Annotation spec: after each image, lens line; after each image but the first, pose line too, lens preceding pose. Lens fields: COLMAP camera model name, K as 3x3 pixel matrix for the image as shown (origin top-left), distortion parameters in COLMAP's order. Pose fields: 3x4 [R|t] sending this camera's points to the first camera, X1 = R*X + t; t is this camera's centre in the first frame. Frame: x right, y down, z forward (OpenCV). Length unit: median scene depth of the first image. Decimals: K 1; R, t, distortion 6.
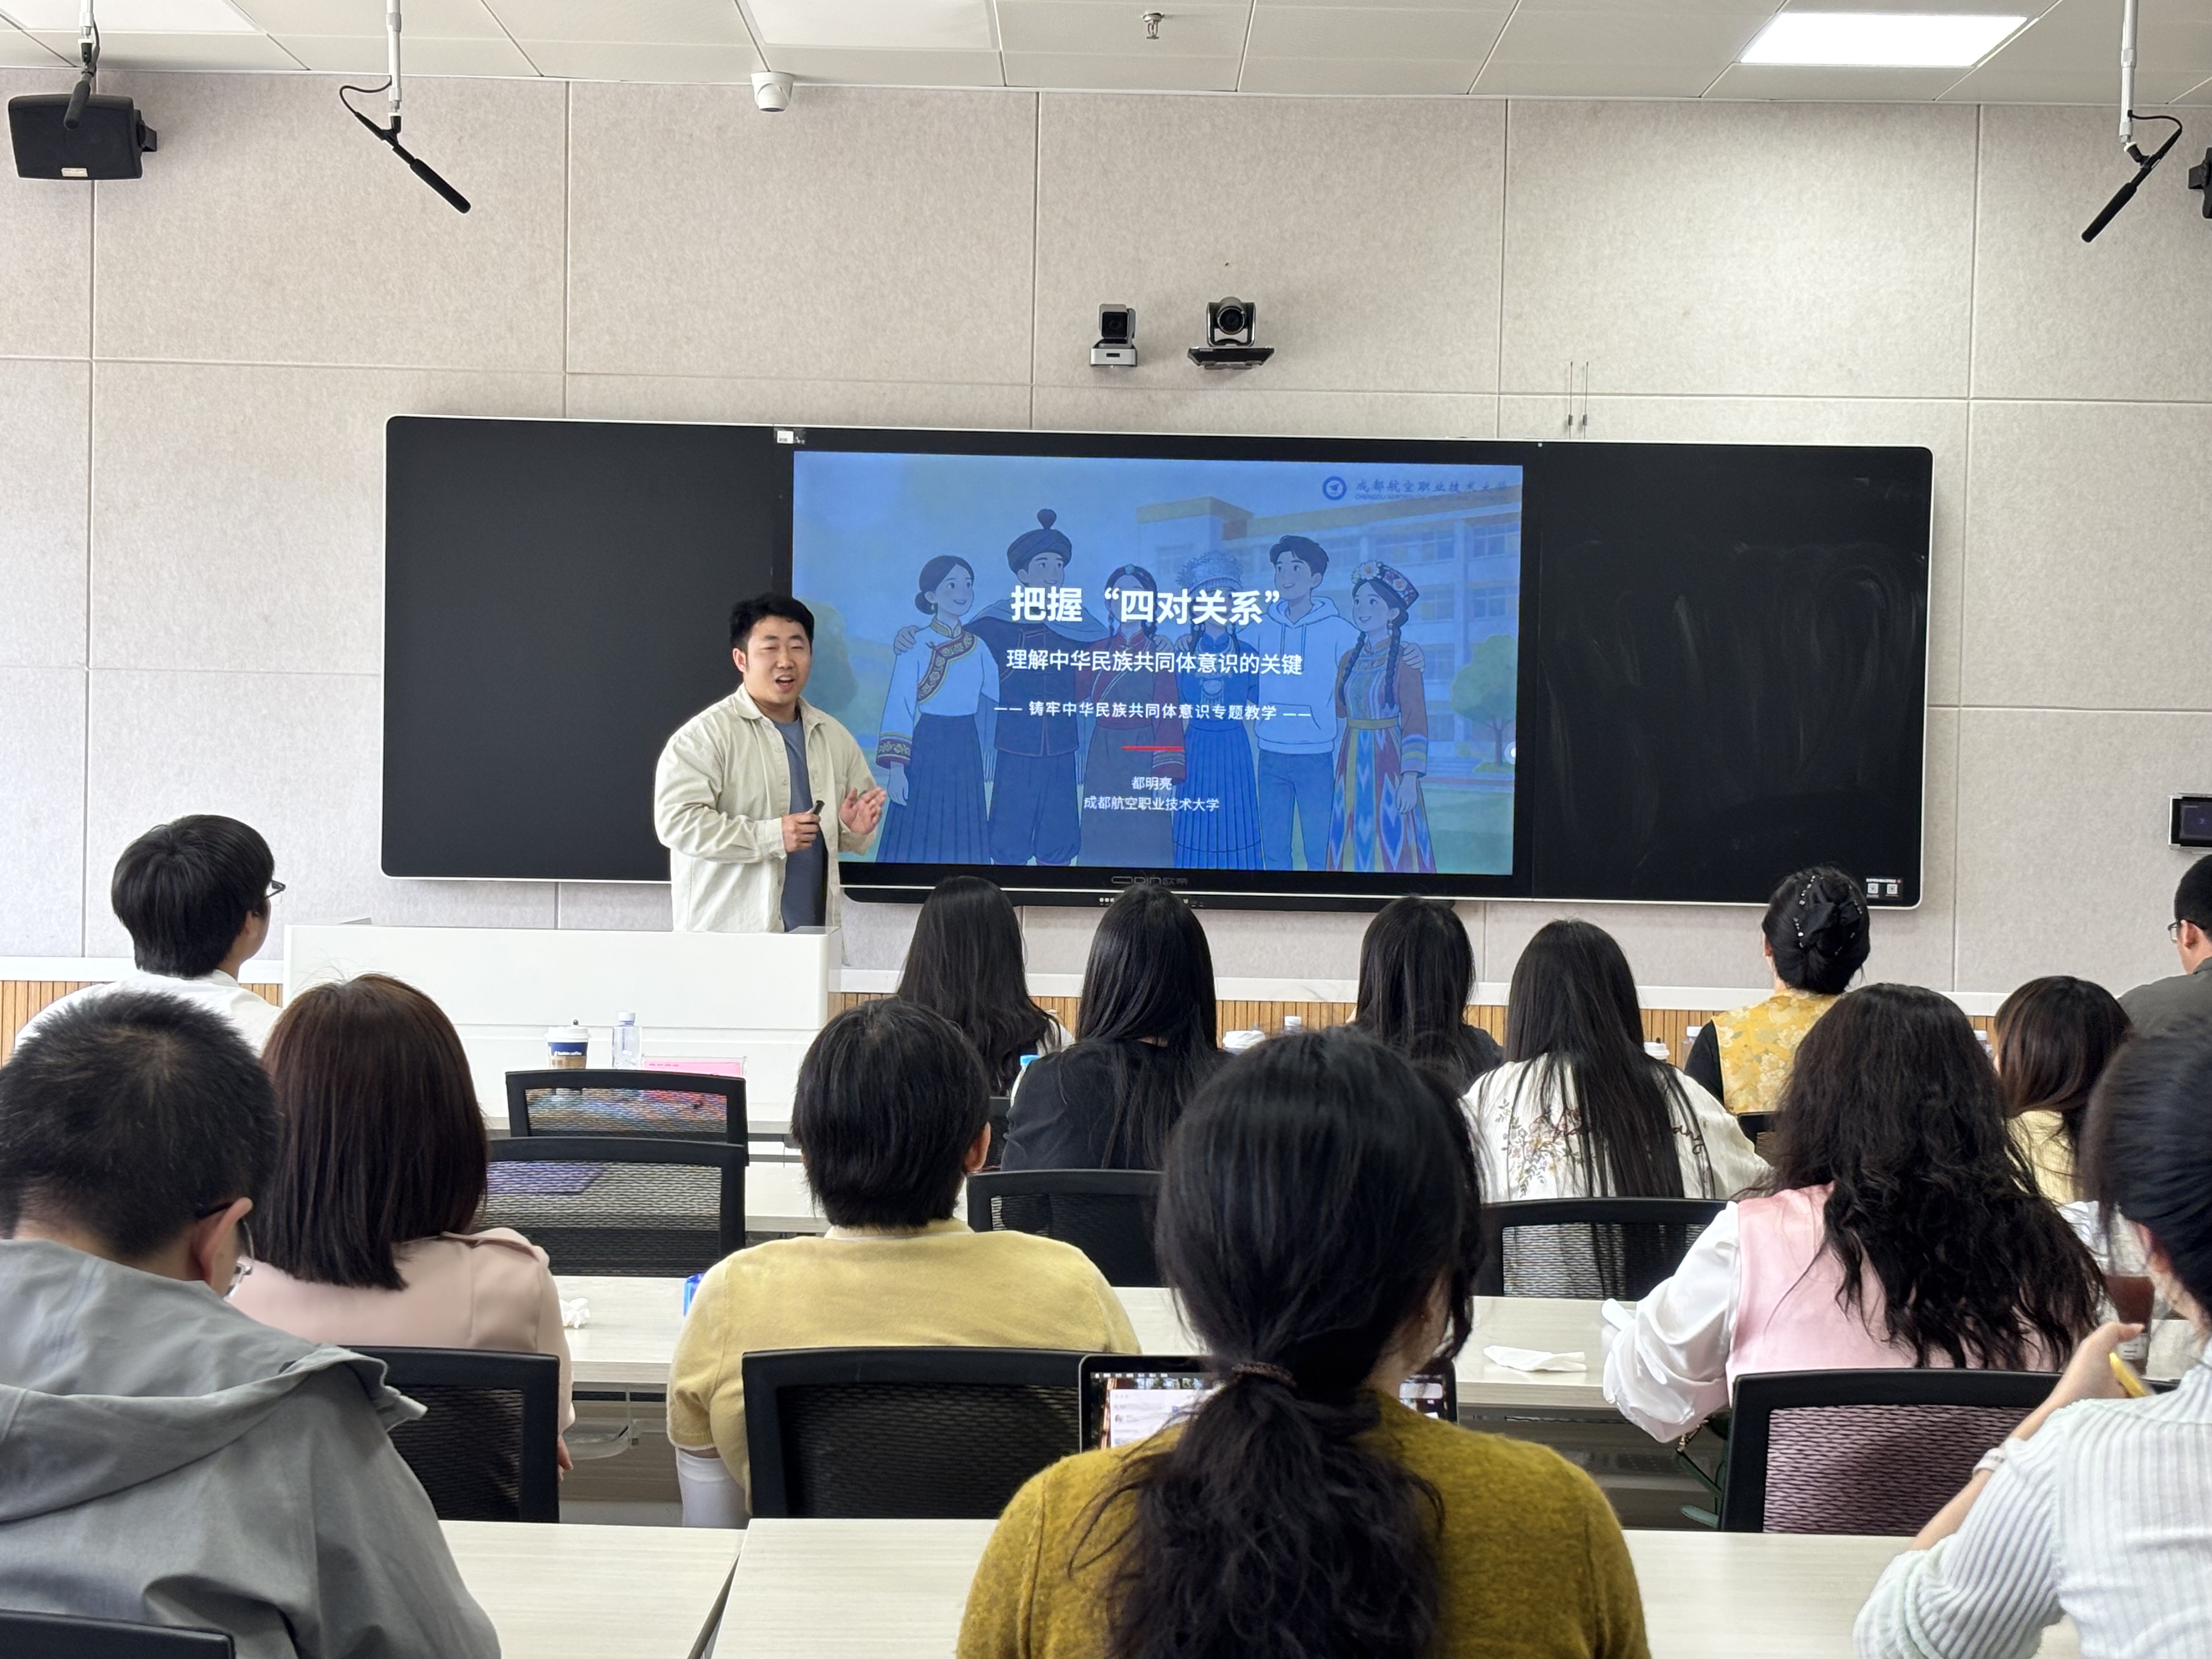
lens RADIAL K [[3767.0, 0, 1173.2], [0, 3767.0, 857.4], [0, 0, 1]] dist [0.189317, 0.000000]
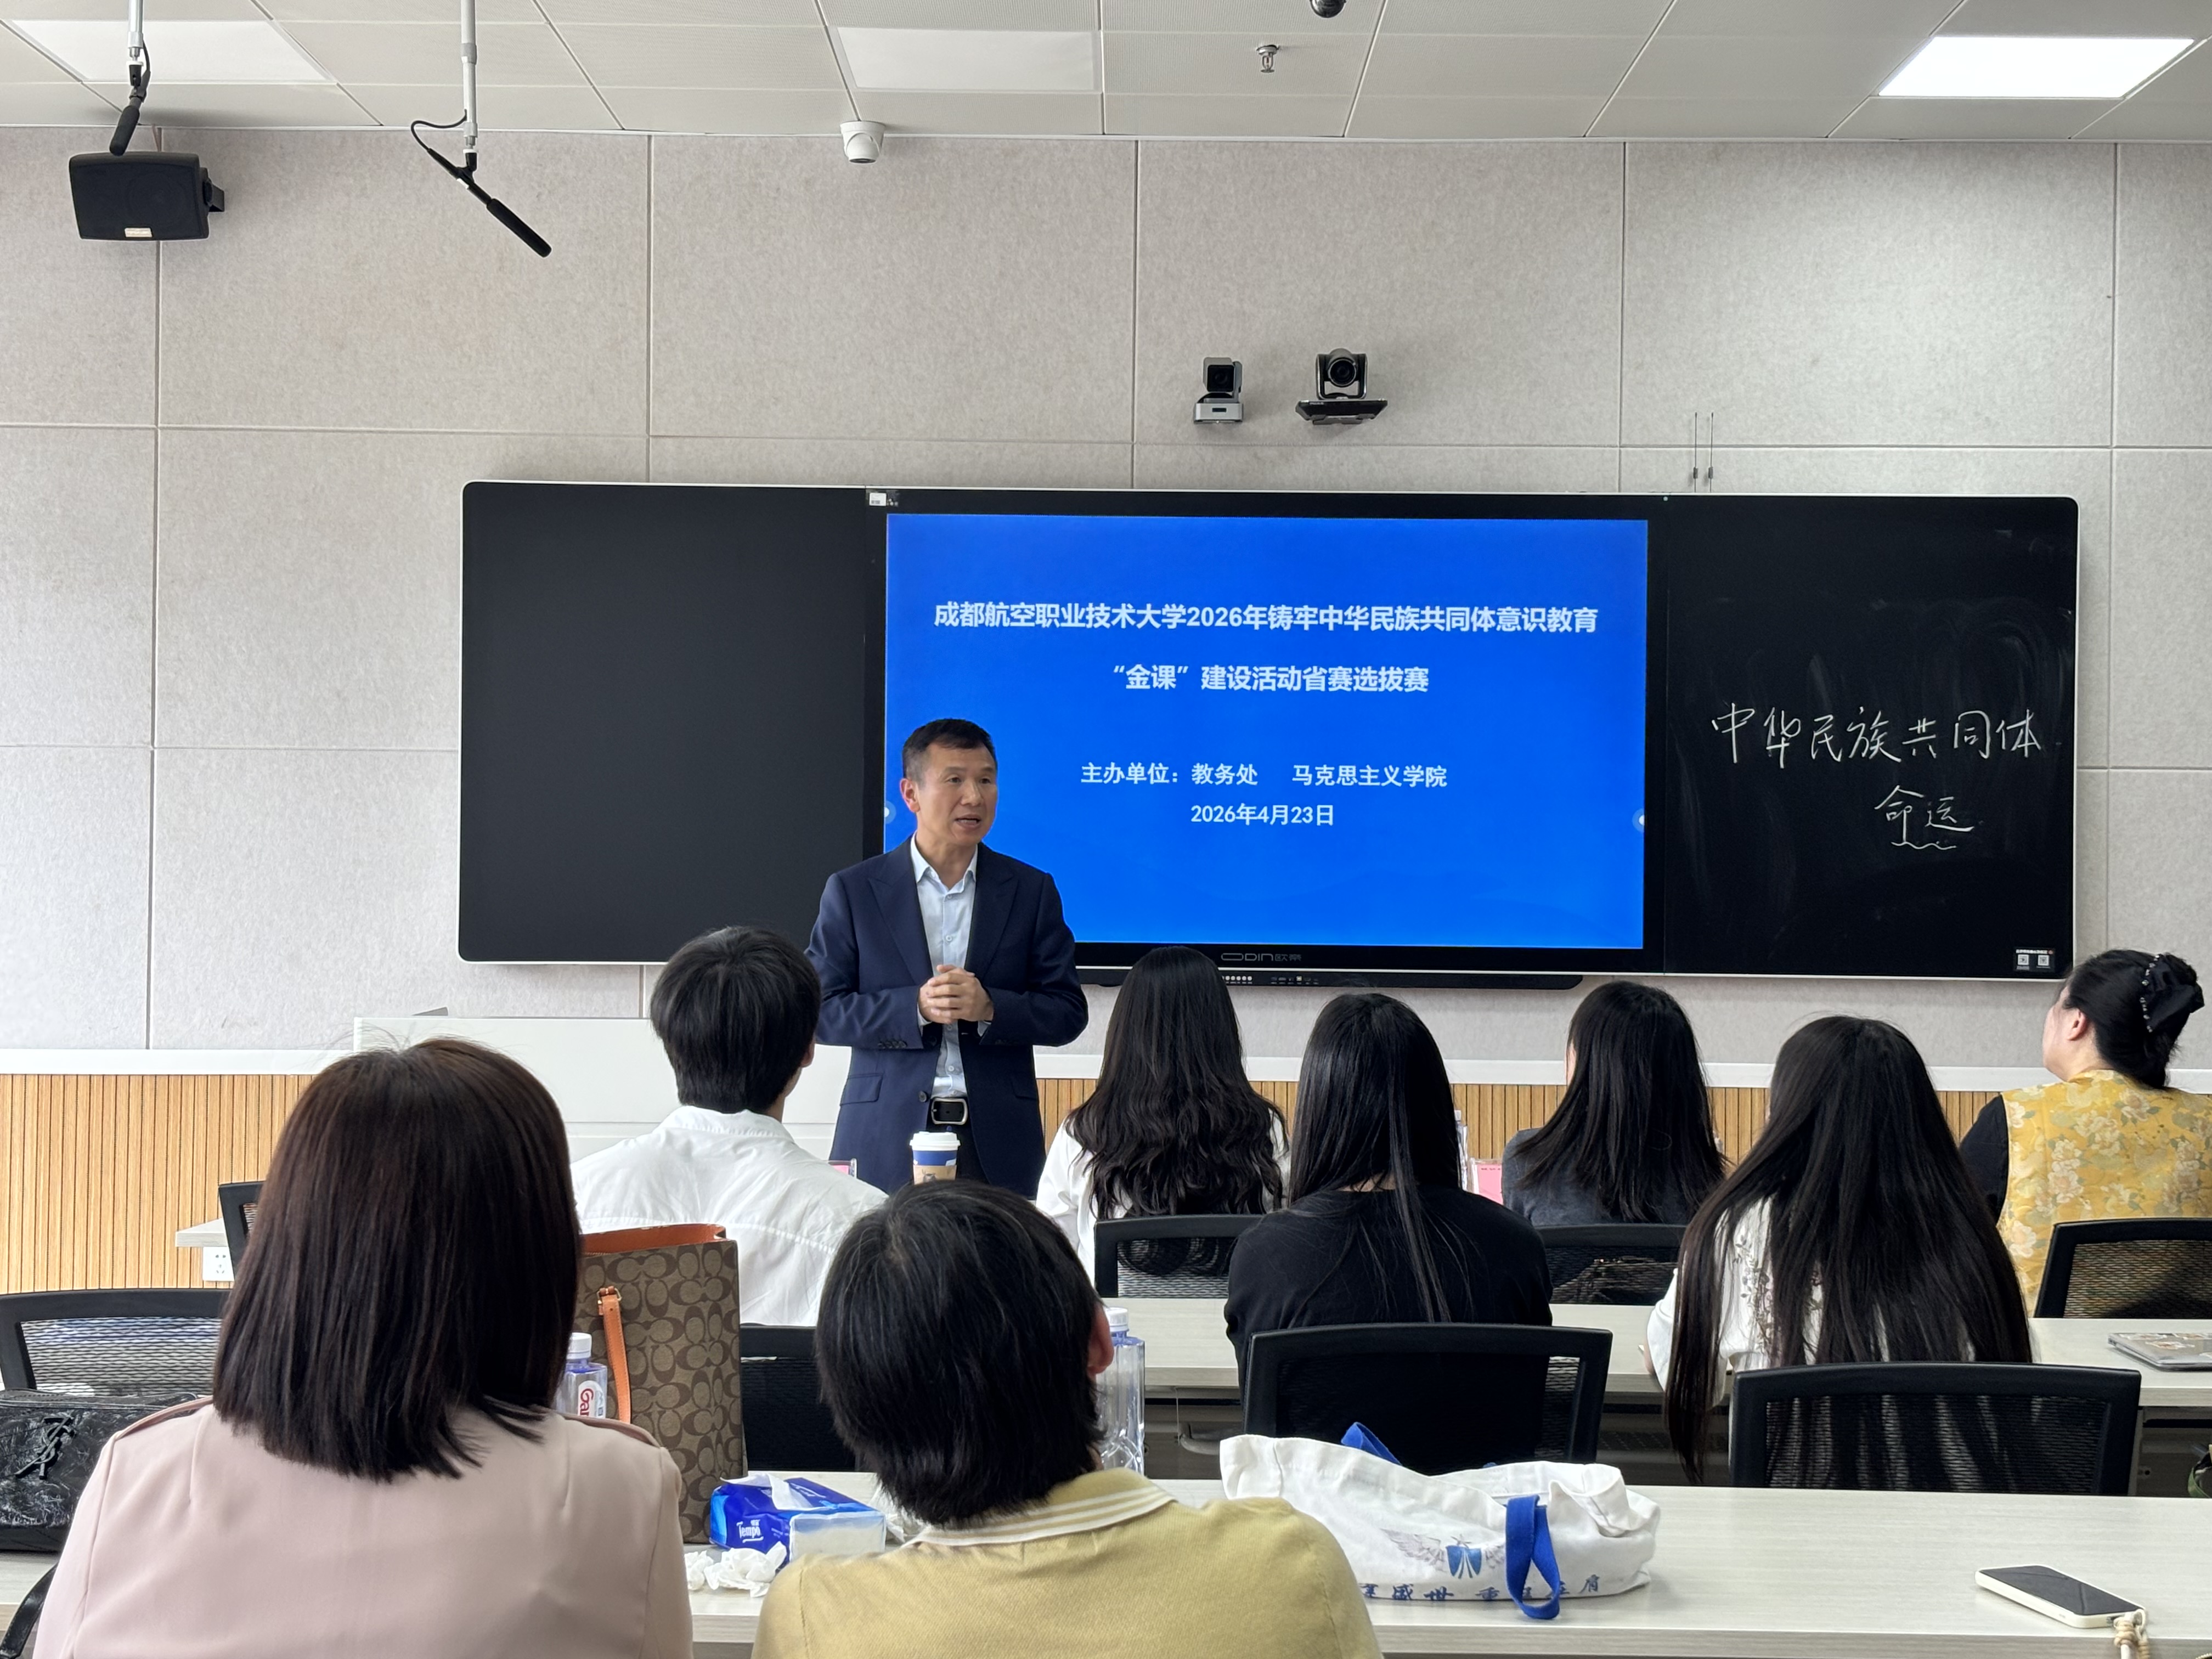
lens RADIAL K [[3033.1, 0, 1113.8], [0, 3033.1, 836.0], [0, 0, 1]] dist [0.150464, 0.000000]
pose [[0.999954, -0.009311, 0.002496, -0.045069], [0.009373, 0.999616, -0.026080, -0.004969], [-0.002252, 0.026102, 0.999657, 0.229328]]
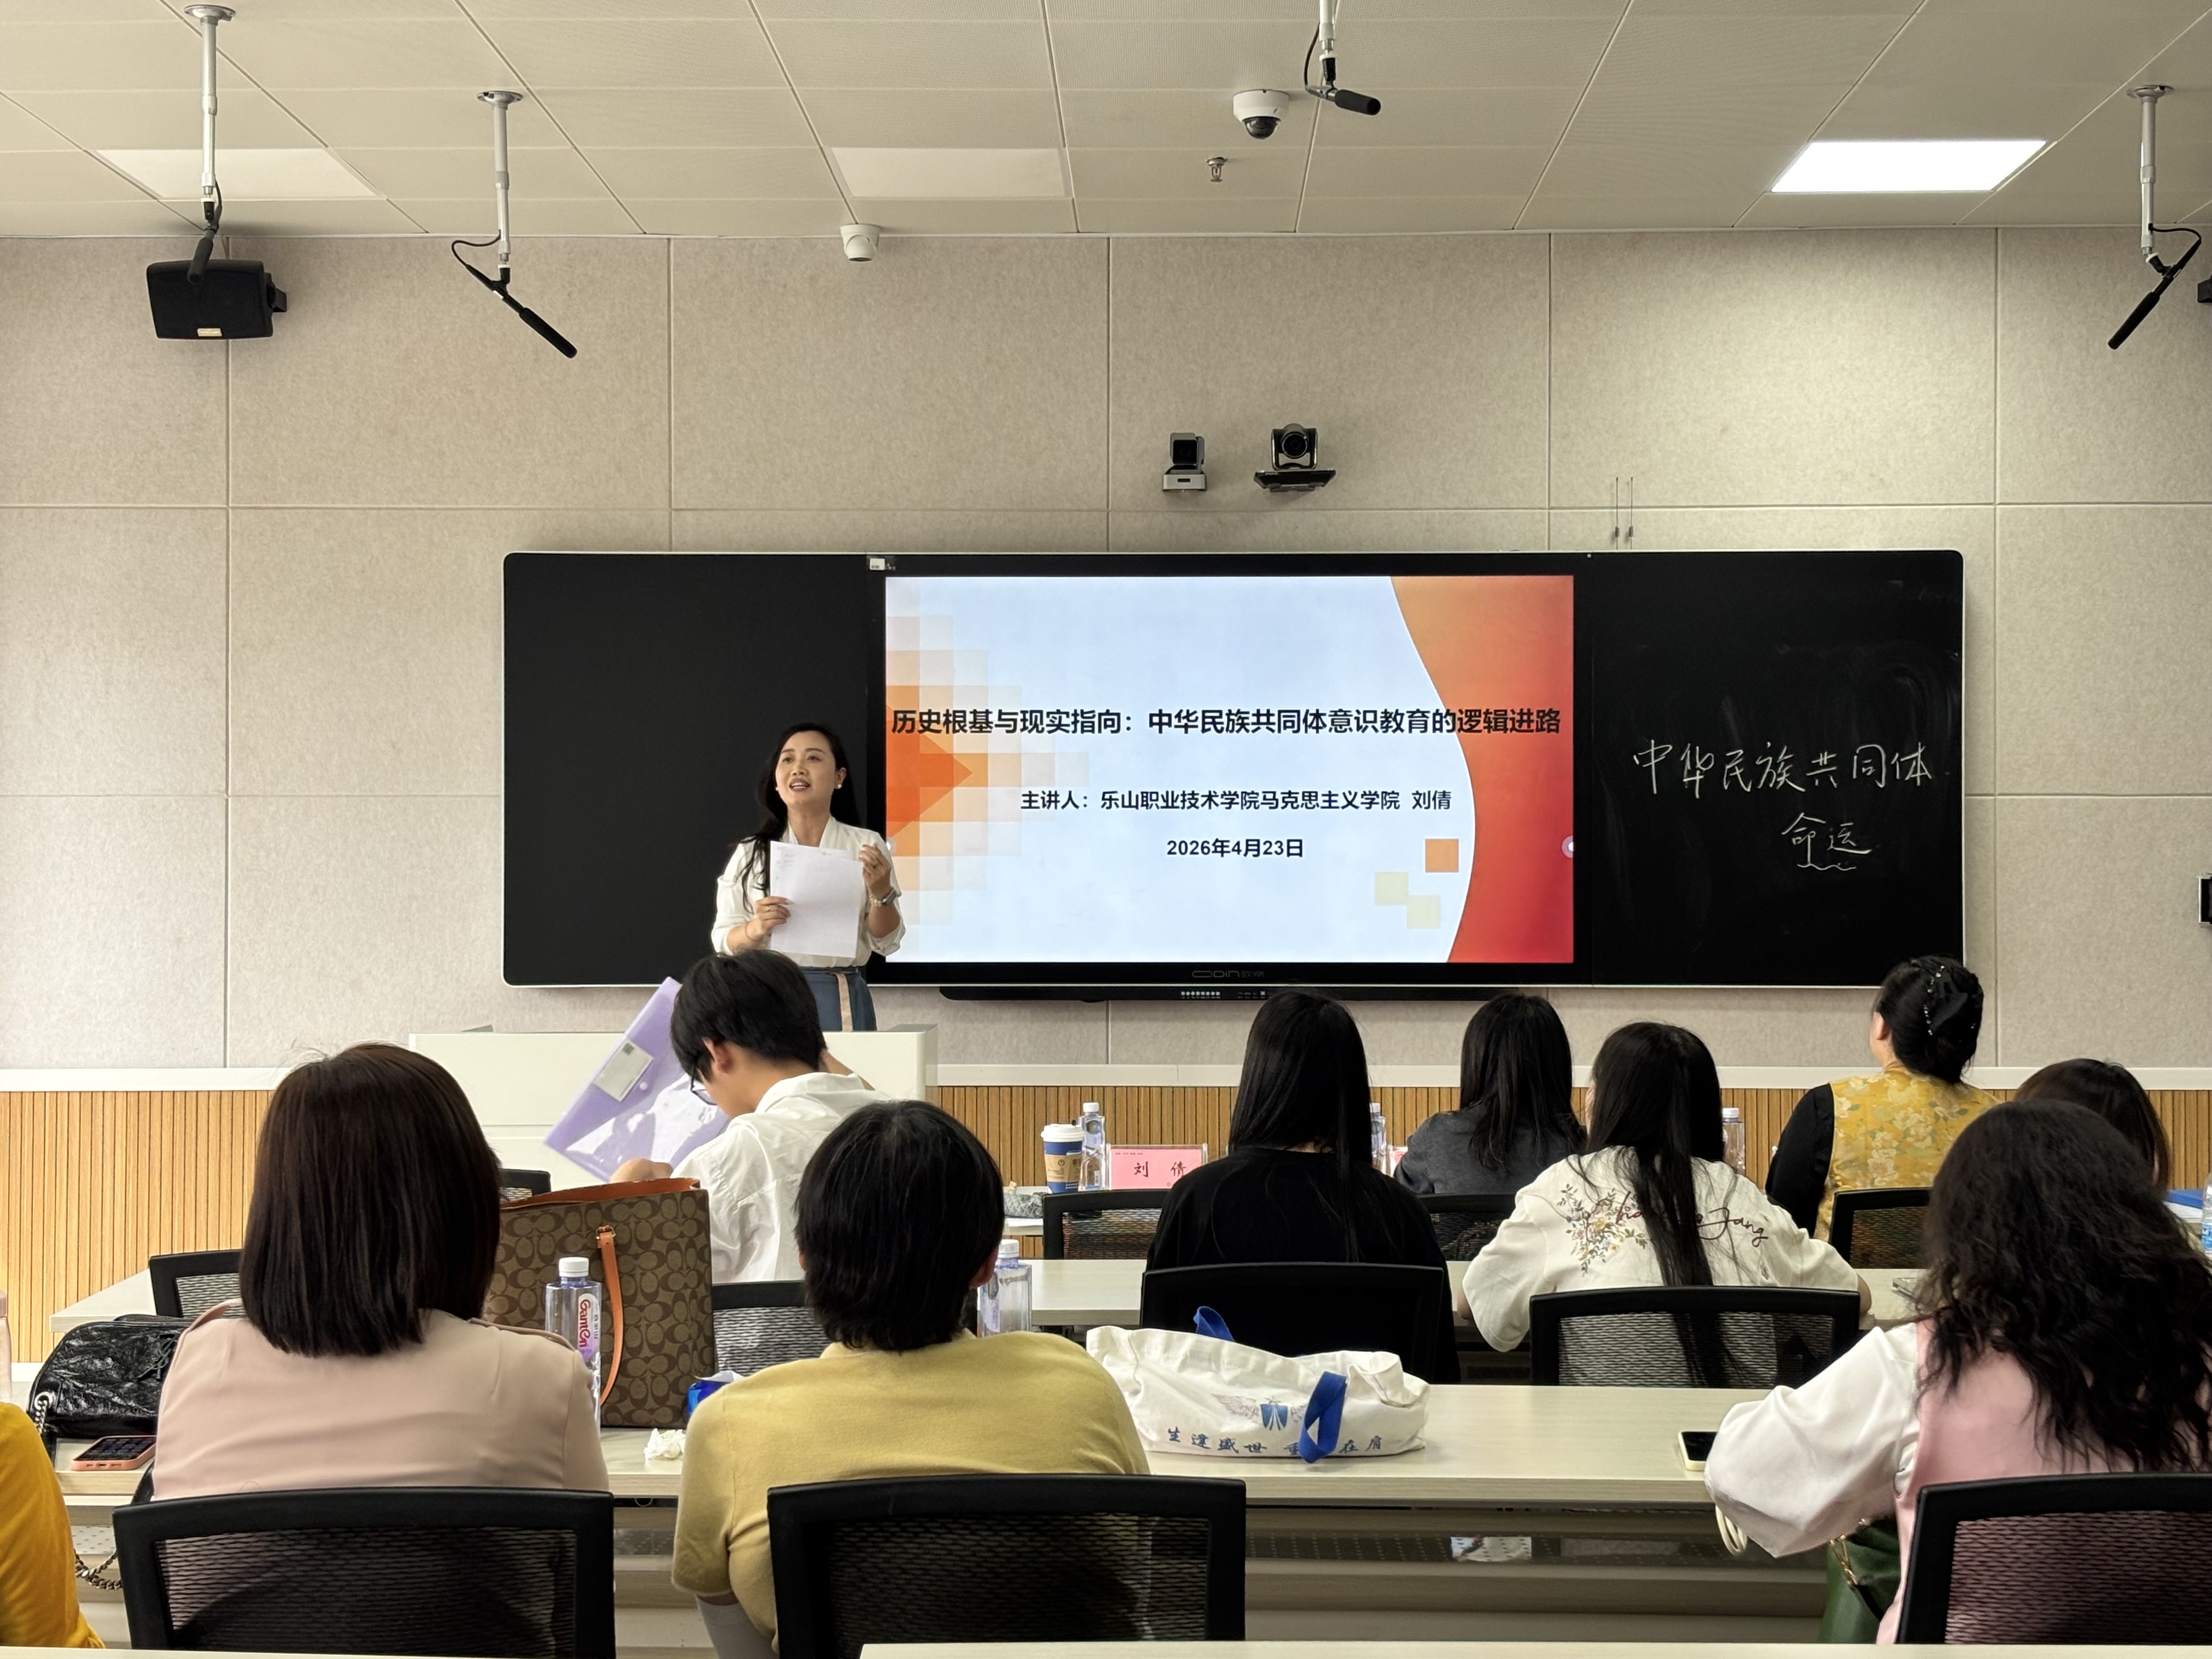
lens RADIAL K [[3263.9, 0, 1181.7], [0, 3263.9, 857.2], [0, 0, 1]] dist [0.195495, 0.000000]
pose [[0.999690, -0.020154, -0.014634, -0.005216], [0.019711, 0.999361, -0.029811, 0.000297], [0.015225, 0.029514, 0.999448, 0.082998]]
